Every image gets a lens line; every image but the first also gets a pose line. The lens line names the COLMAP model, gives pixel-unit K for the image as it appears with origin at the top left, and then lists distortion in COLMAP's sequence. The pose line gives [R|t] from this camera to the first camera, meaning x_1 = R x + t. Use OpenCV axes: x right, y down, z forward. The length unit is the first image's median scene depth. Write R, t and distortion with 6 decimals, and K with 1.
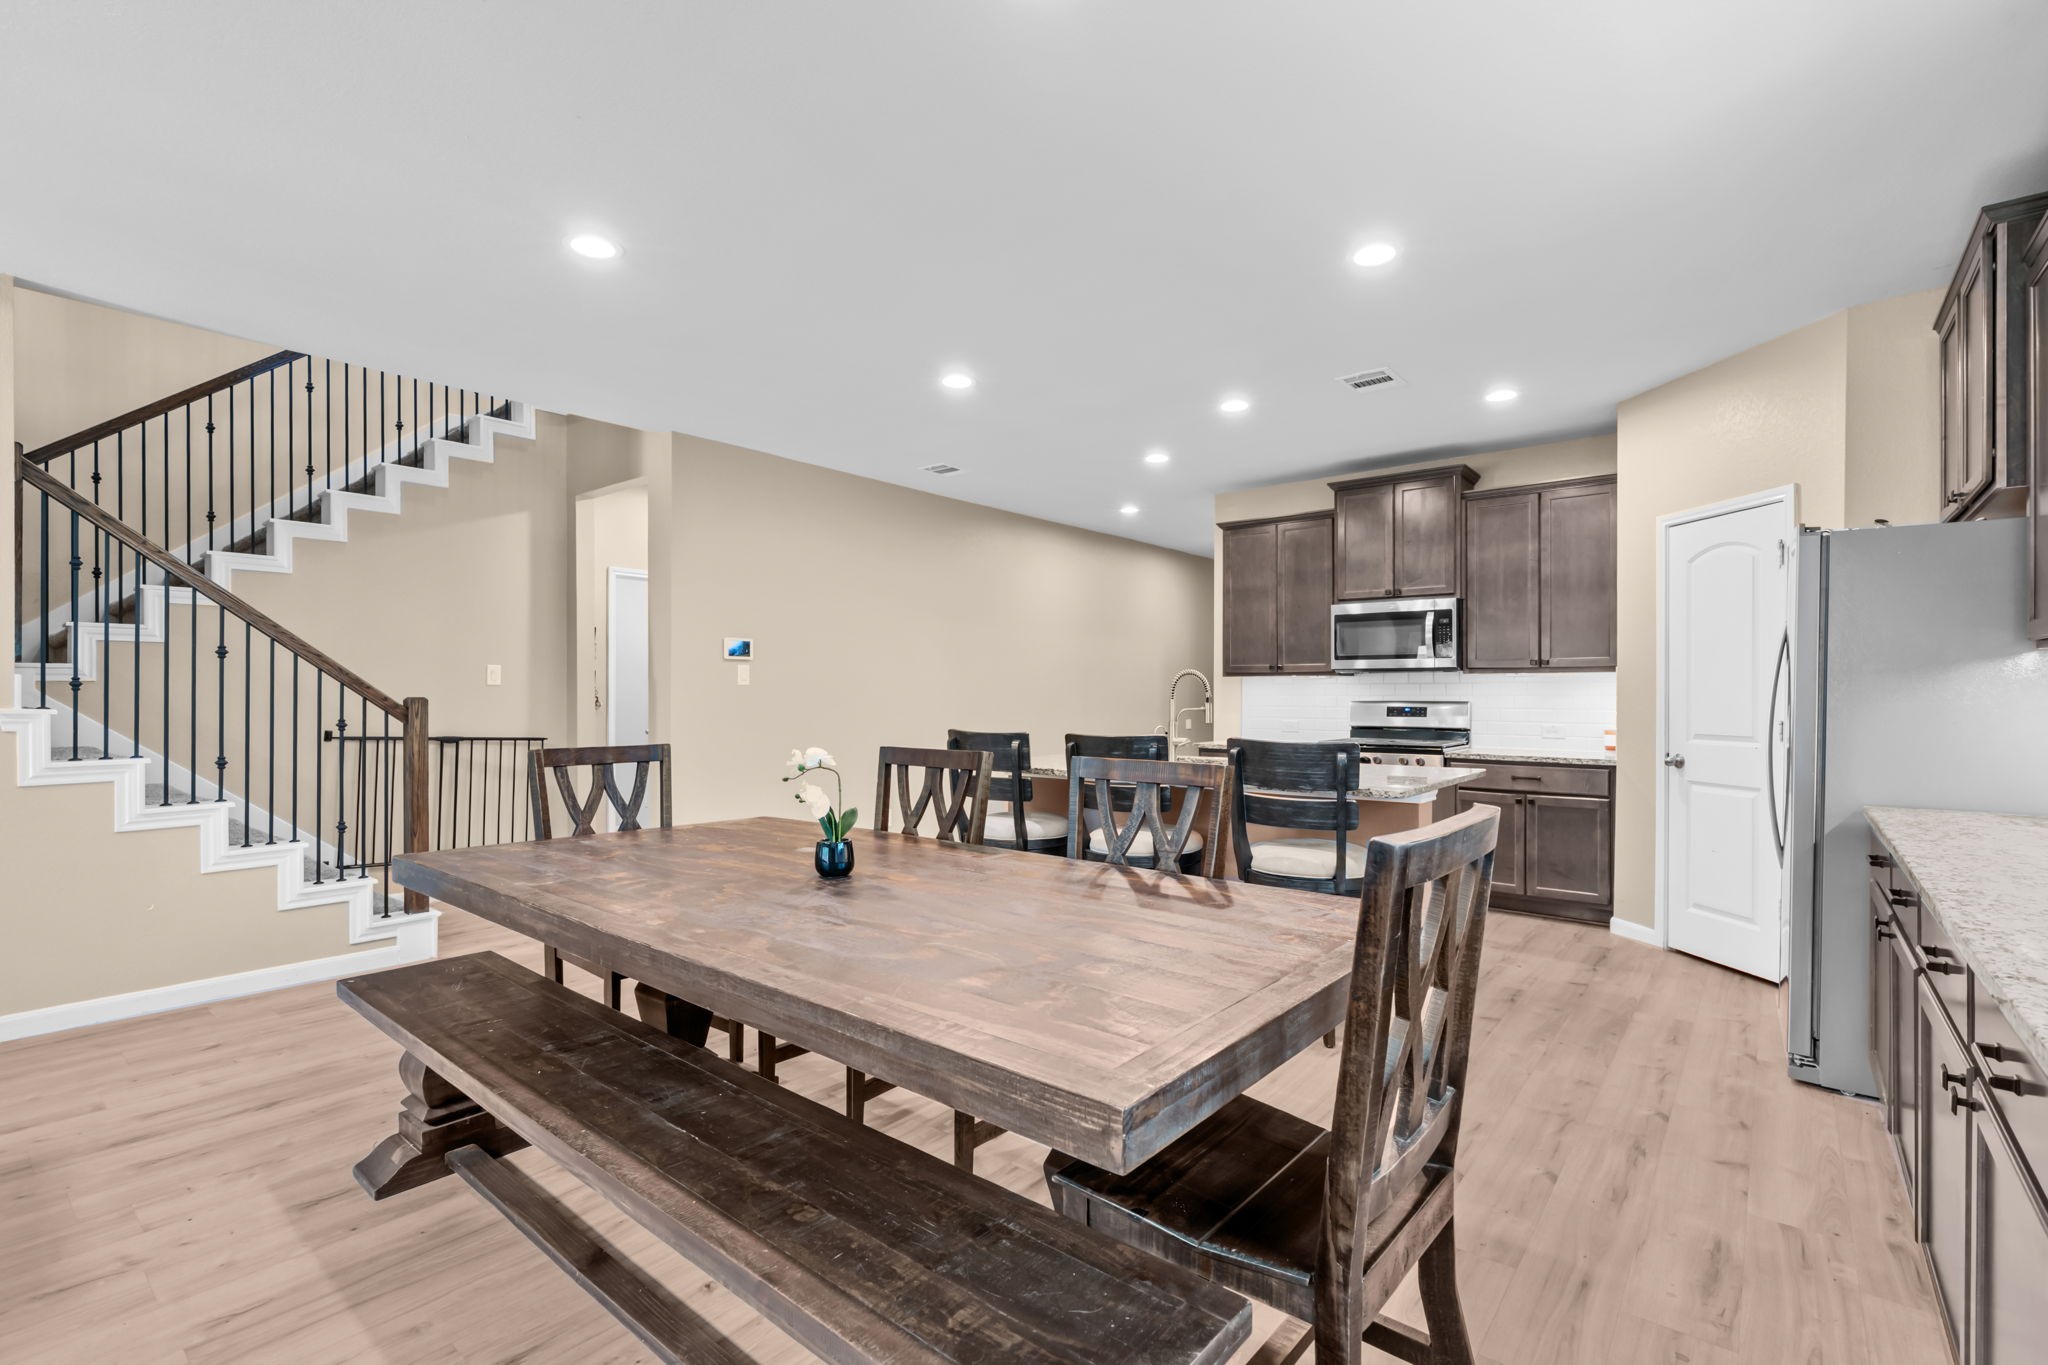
lens RADIAL K [[931.3, 0, 1020.6], [0, 931.3, 685.9], [0, 0, 1]] dist [0.001520, 0.000697]
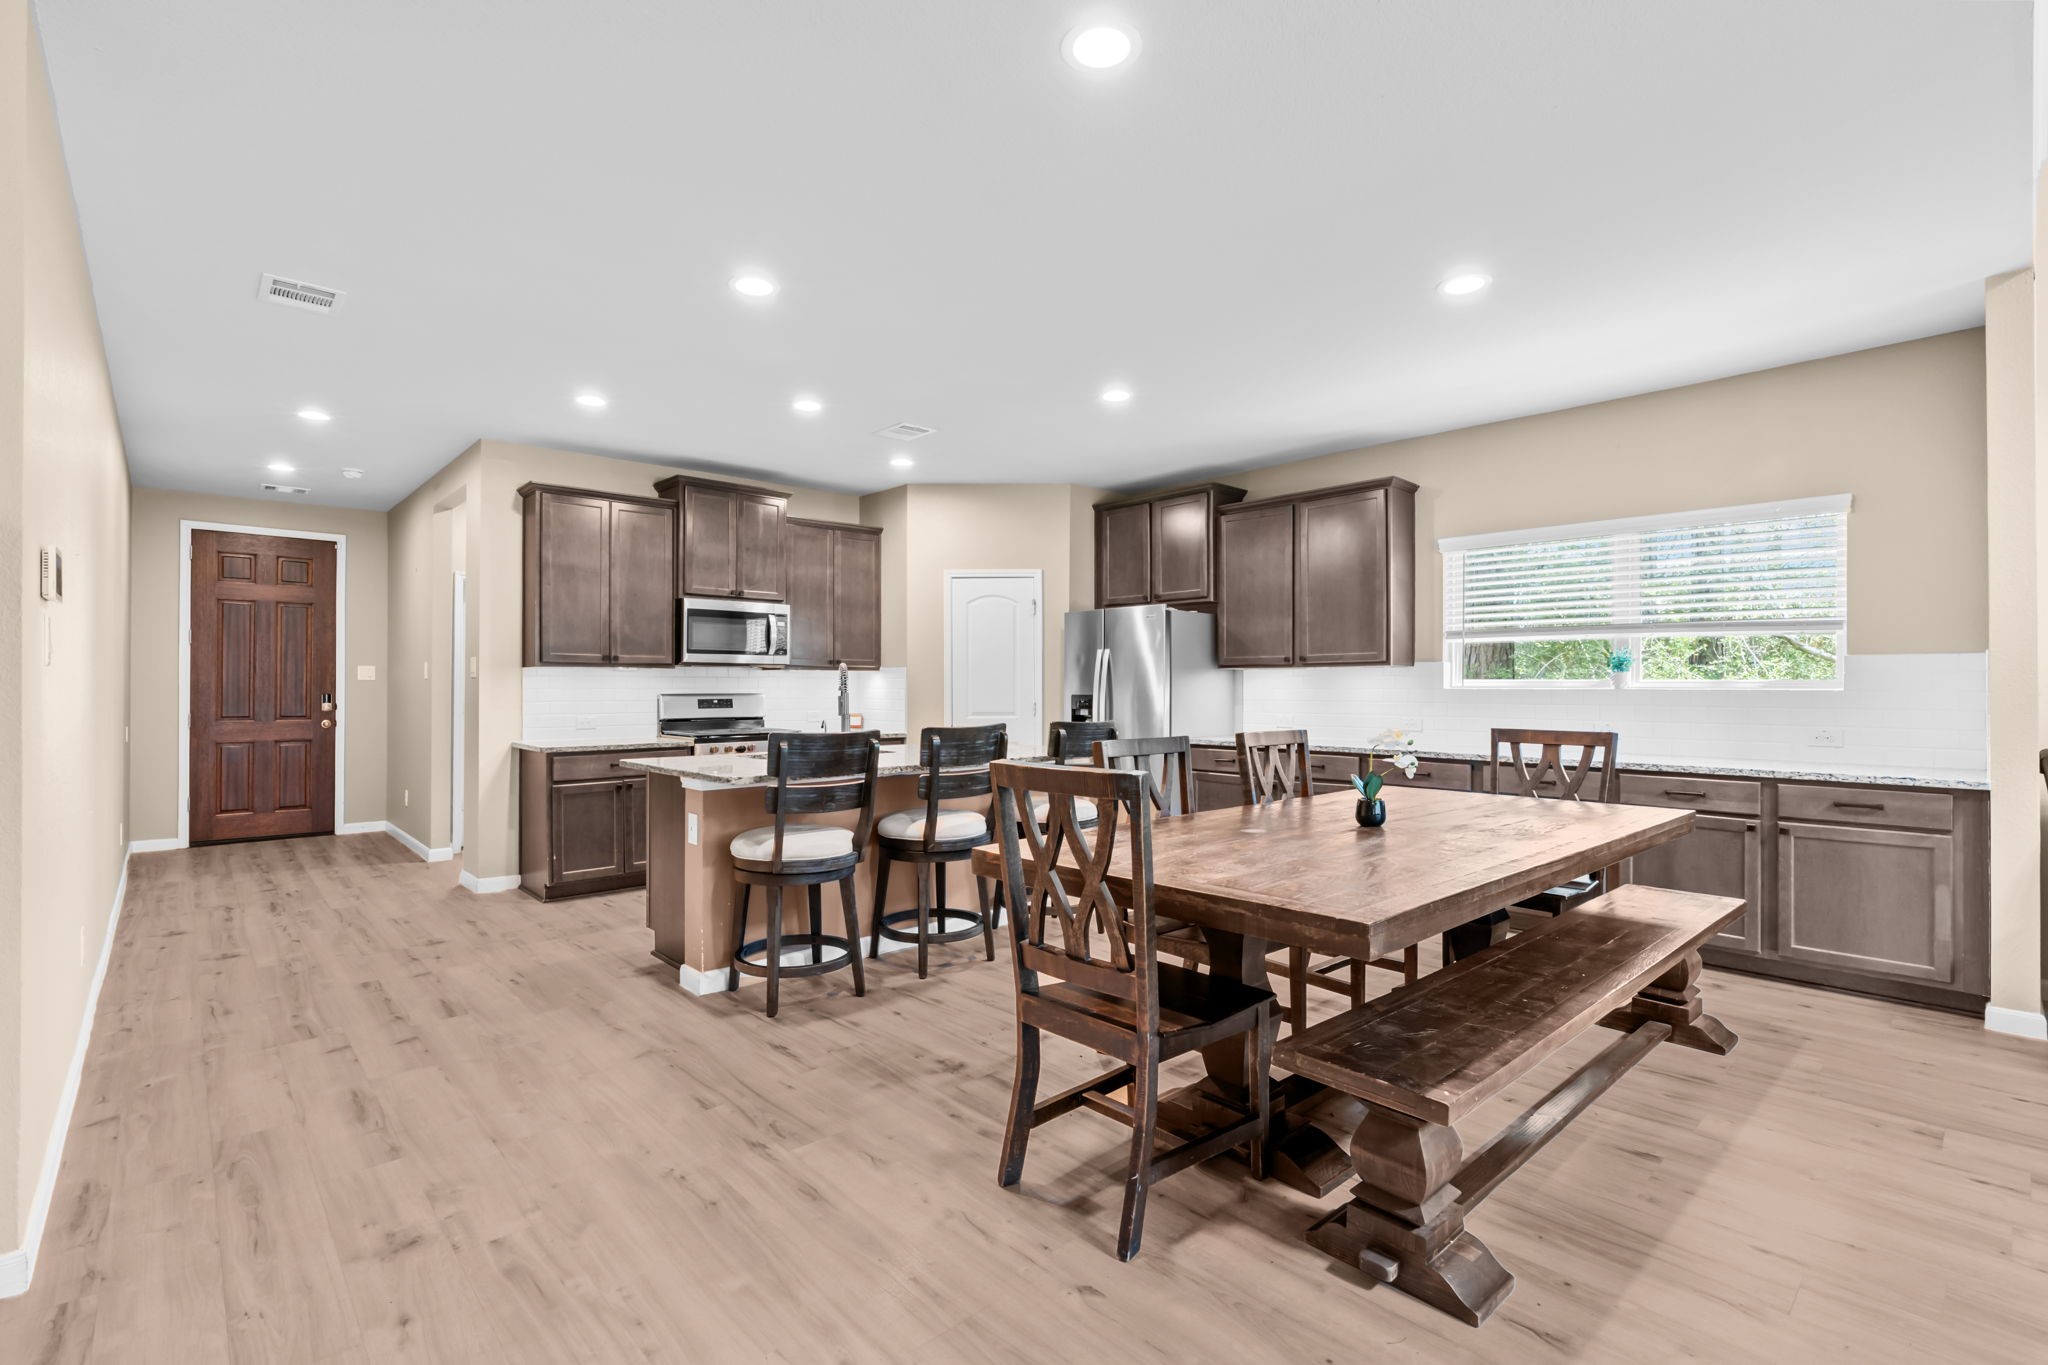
lens RADIAL K [[931.3, 0, 1020.6], [0, 931.3, 685.9], [0, 0, 1]] dist [0.001520, 0.000697]
pose [[0.140749, 0.001822, 0.990044, -0.657404], [-0.007762, 0.999970, -0.000737, 0.006005], [-0.990015, -0.007581, 0.140758, 0.548076]]
